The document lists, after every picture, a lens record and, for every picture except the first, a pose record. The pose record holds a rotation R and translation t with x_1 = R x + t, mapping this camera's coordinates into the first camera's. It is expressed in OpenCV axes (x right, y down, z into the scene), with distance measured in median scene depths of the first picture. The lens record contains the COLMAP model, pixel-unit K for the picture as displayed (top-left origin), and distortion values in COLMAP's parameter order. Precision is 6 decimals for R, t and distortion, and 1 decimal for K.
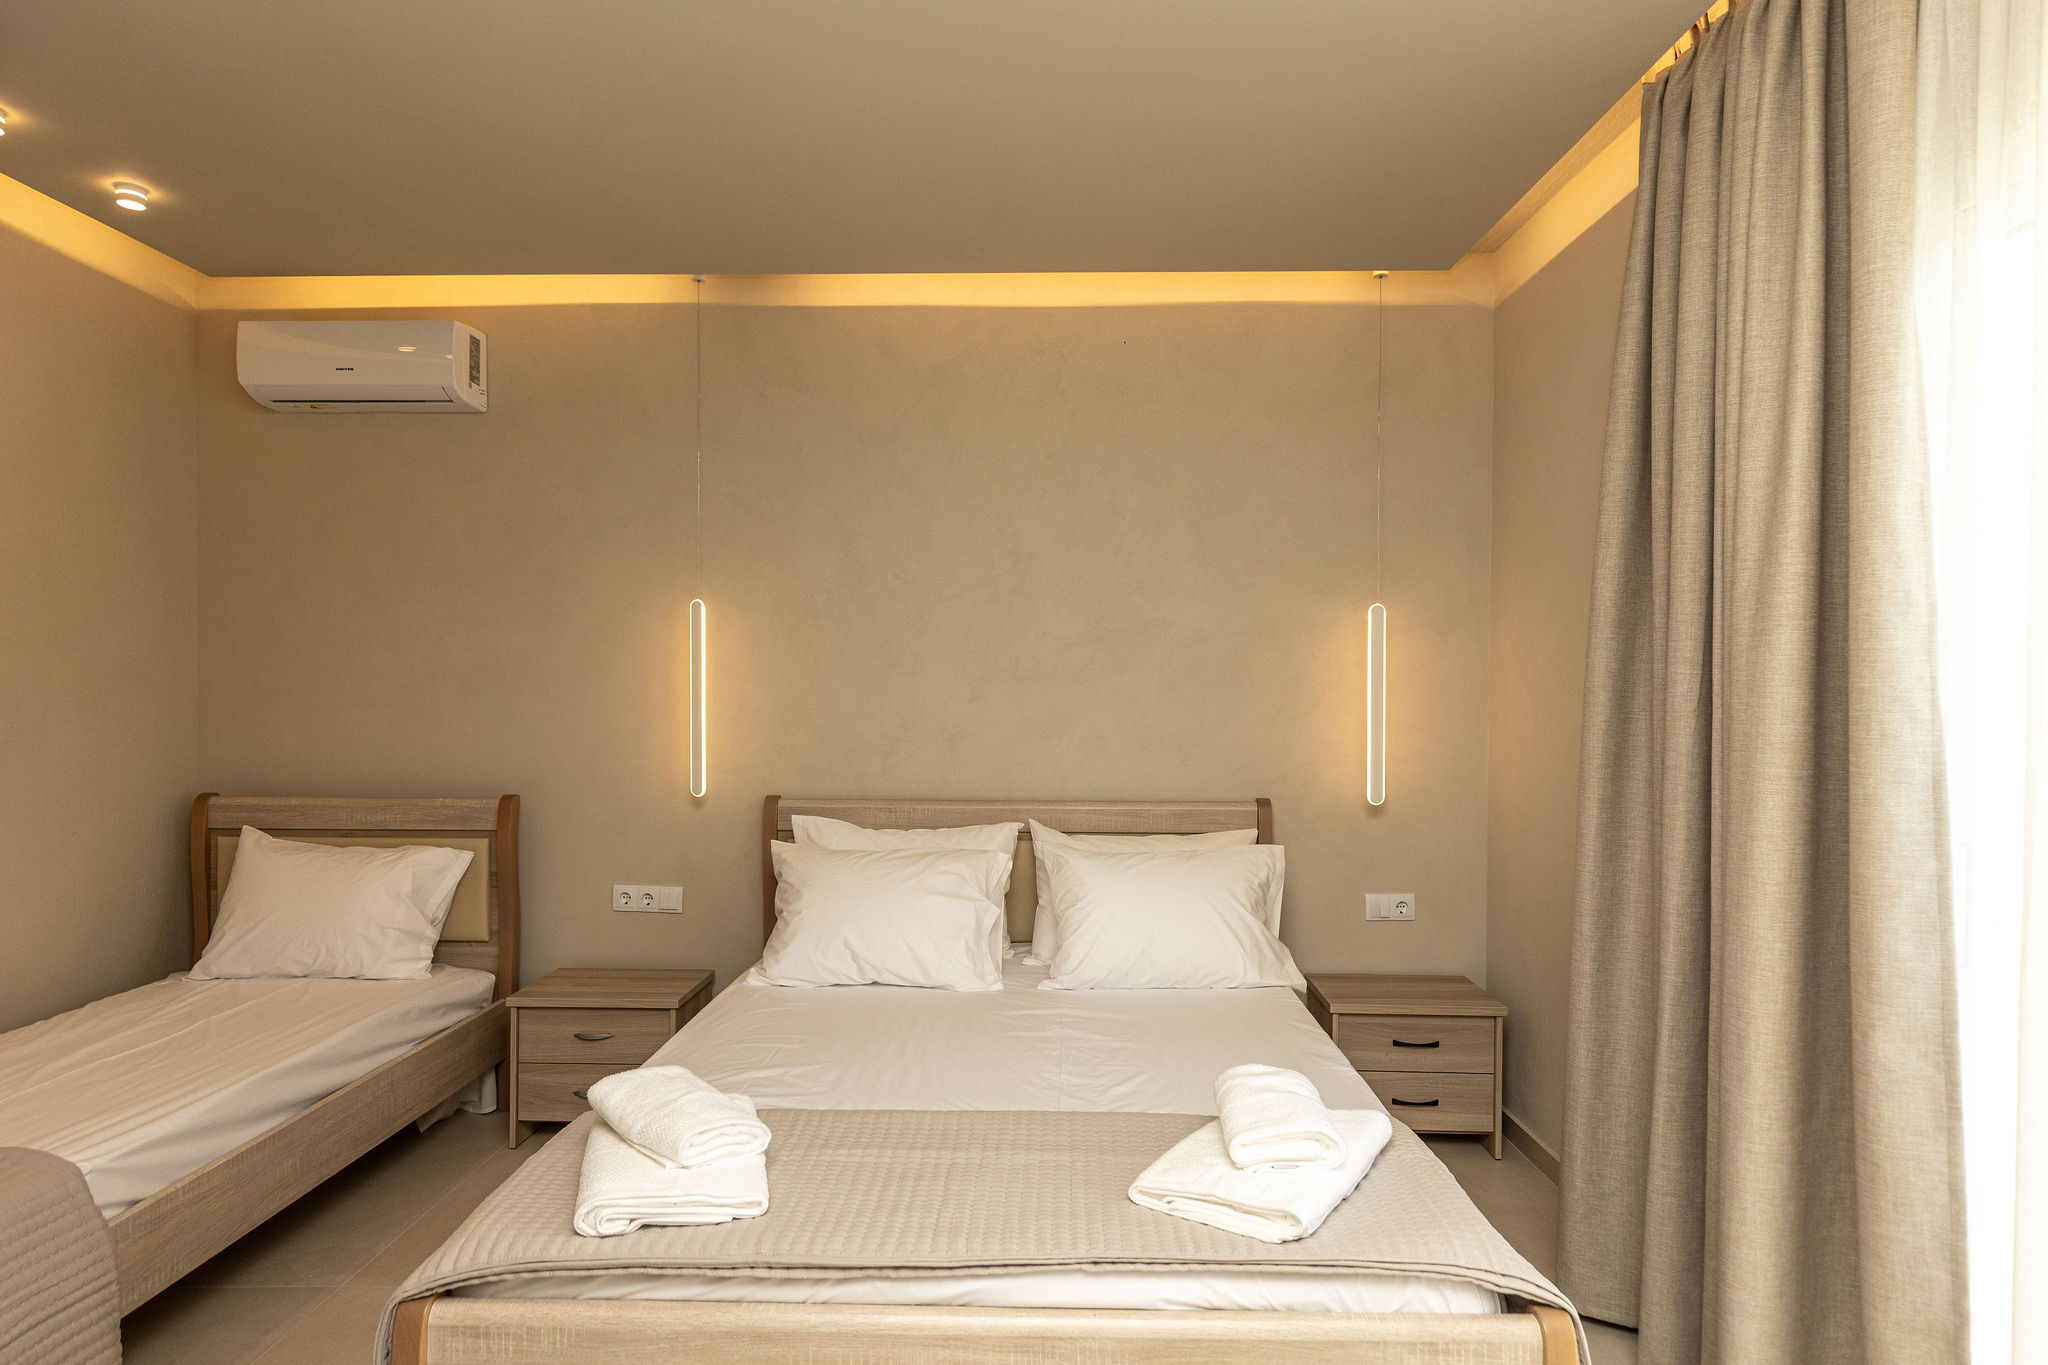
lens RADIAL K [[1115.3, 0, 1023.2], [0, 1115.3, 696.3], [0, 0, 1]] dist [0.004426, 0.001081]
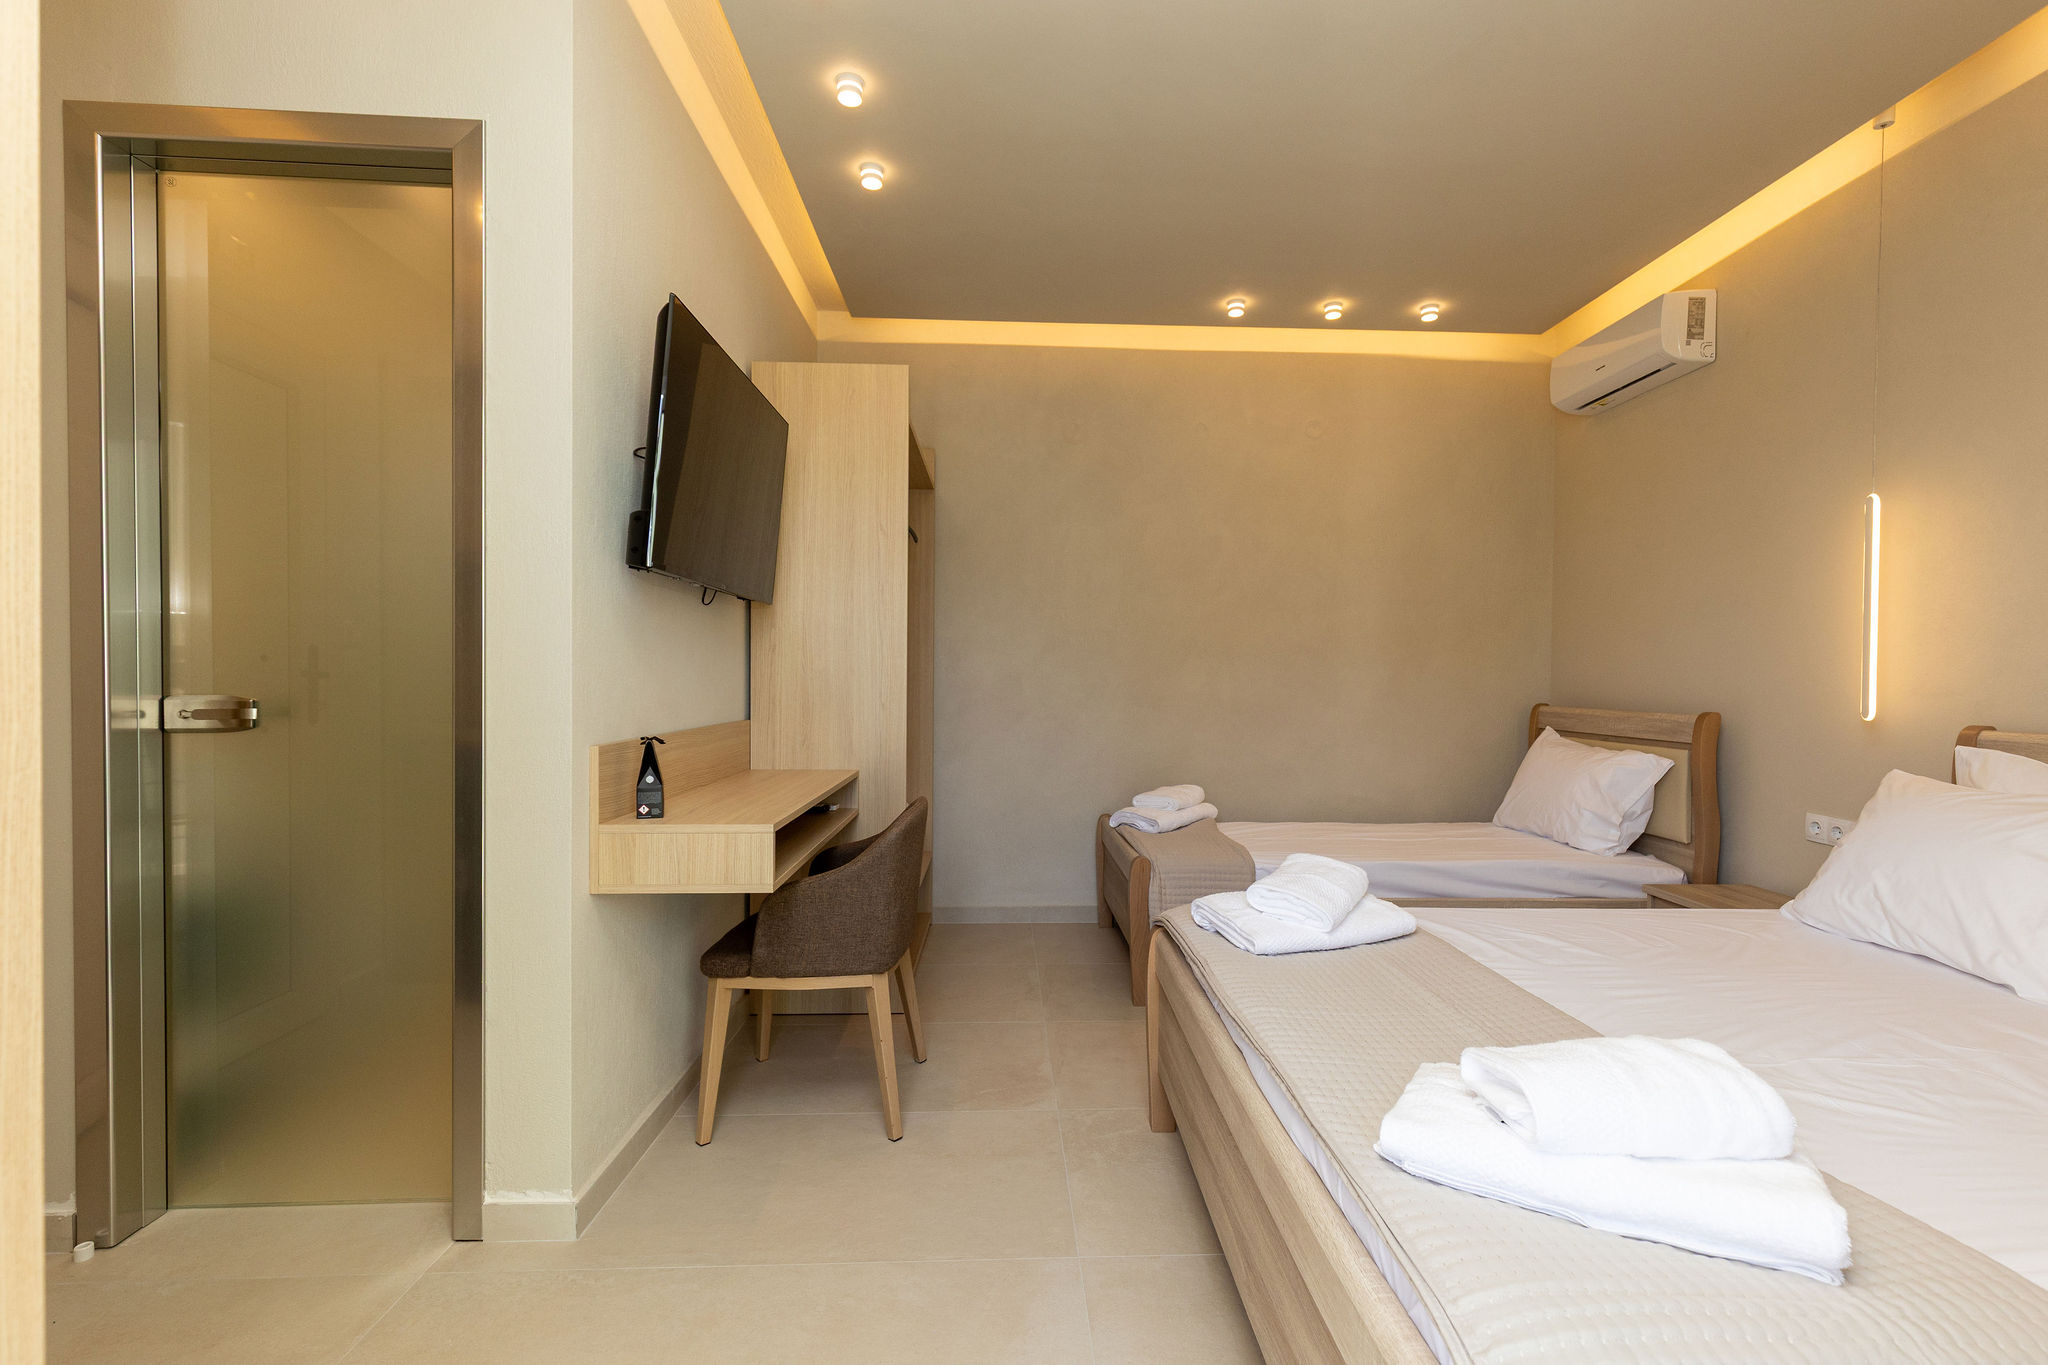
lens RADIAL K [[935.0, 0, 1053.8], [0, 935.0, 684.5], [0, 0, 1]] dist [-0.002560, 0.001424]
pose [[0.073465, 0.006713, -0.997275, 0.434804], [-0.011641, 0.999915, 0.005873, 0.071809], [0.997230, 0.011178, 0.073537, 0.344353]]
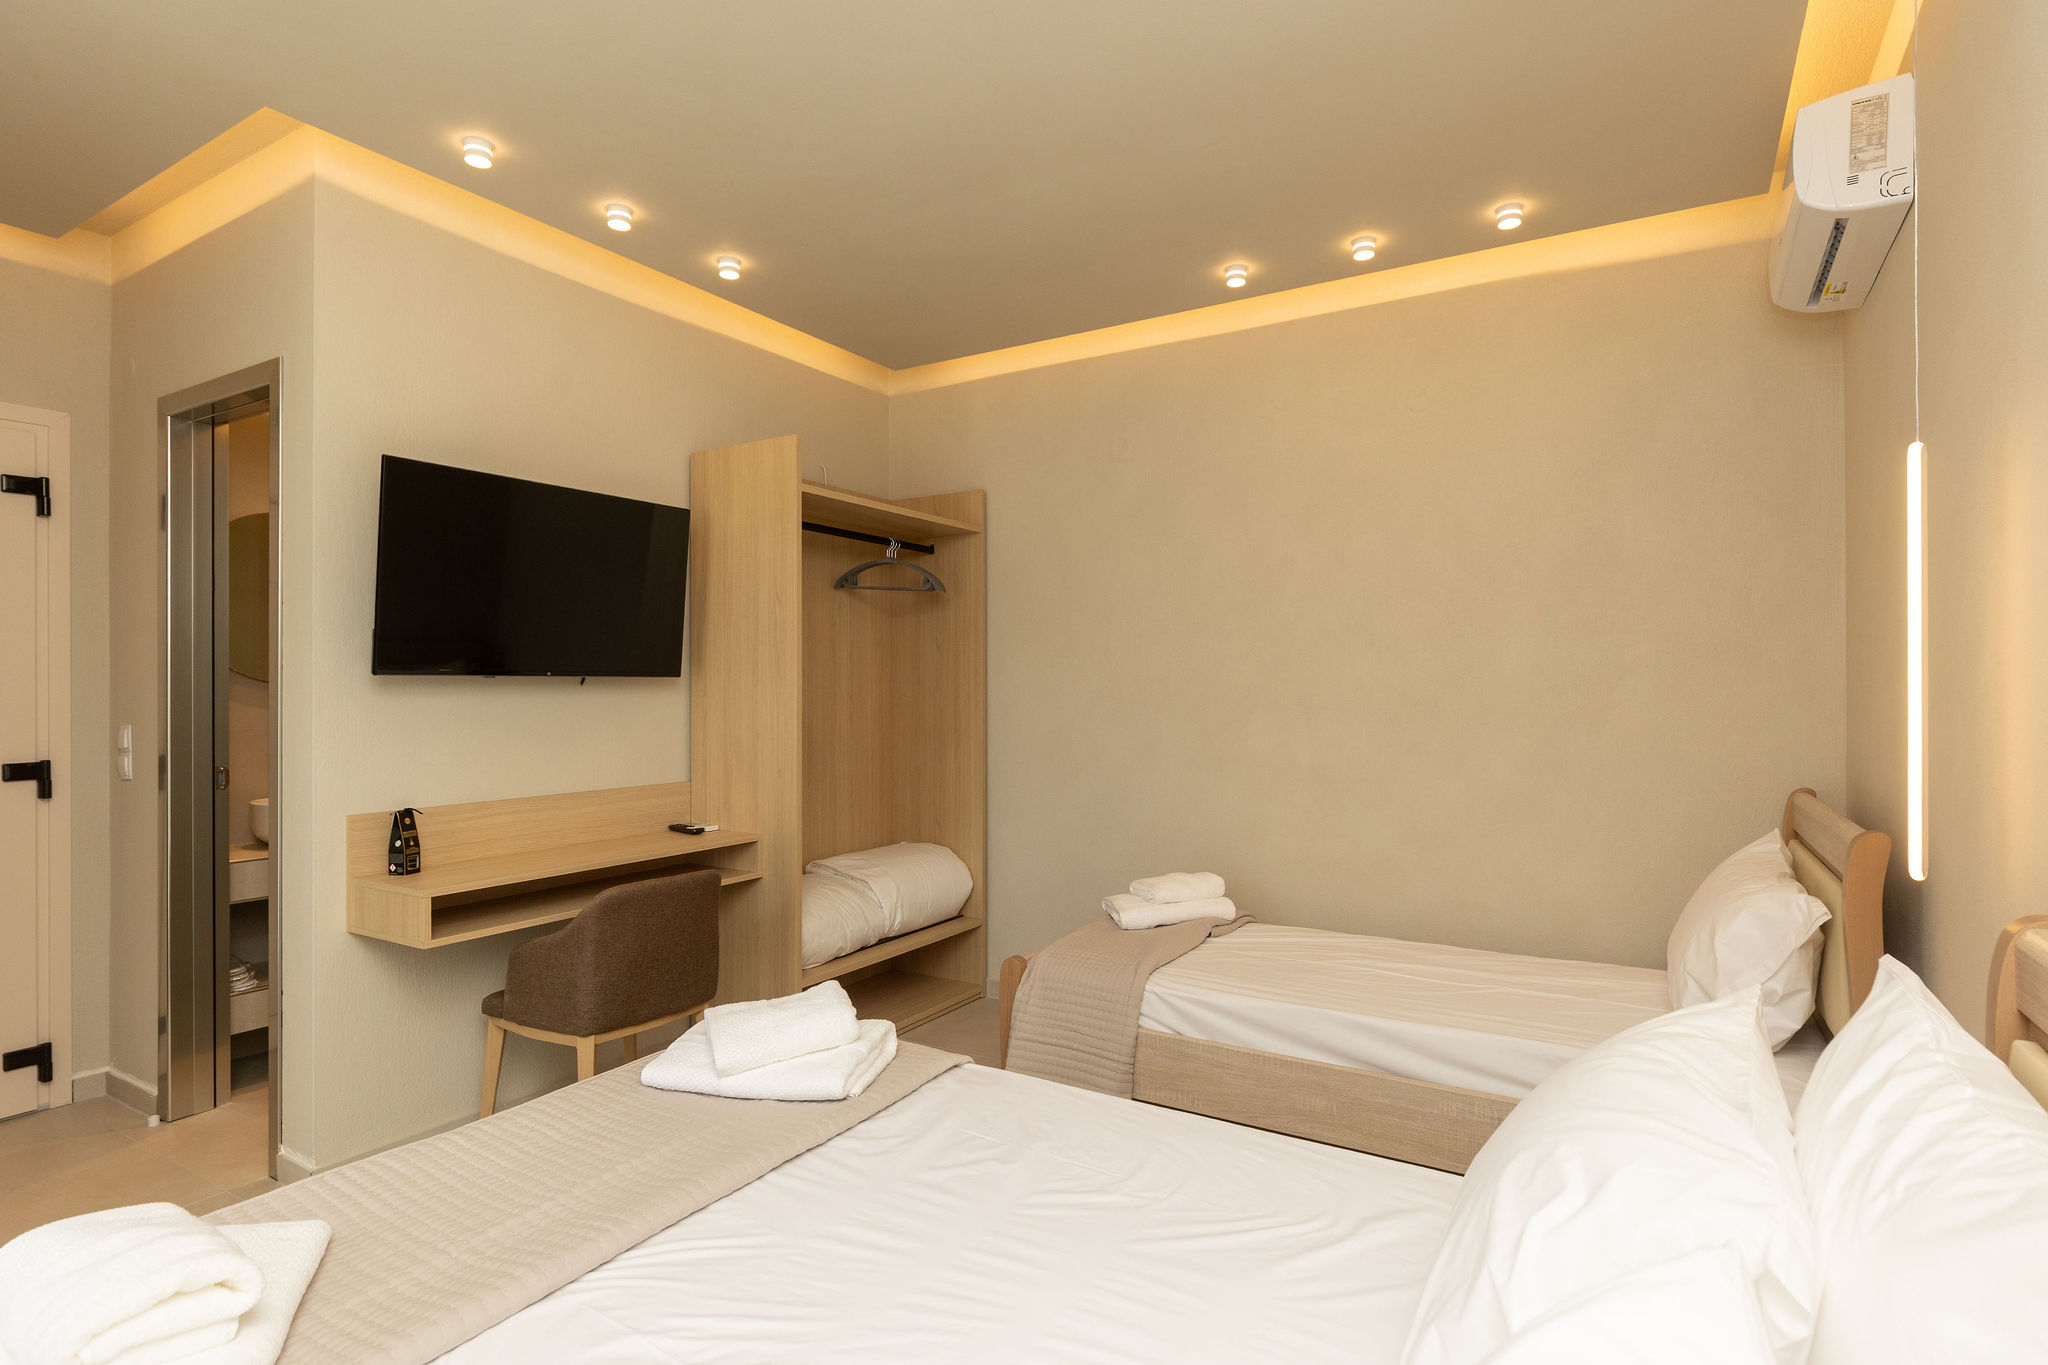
lens RADIAL K [[1054.1, 0, 1039.8], [0, 1054.1, 672.5], [0, 0, 1]] dist [-0.003464, -0.000399]
pose [[-0.502974, -0.010992, -0.864232, 0.283733], [-0.002194, 0.999932, -0.011441, 0.011789], [0.864299, -0.003858, -0.502964, 0.997069]]
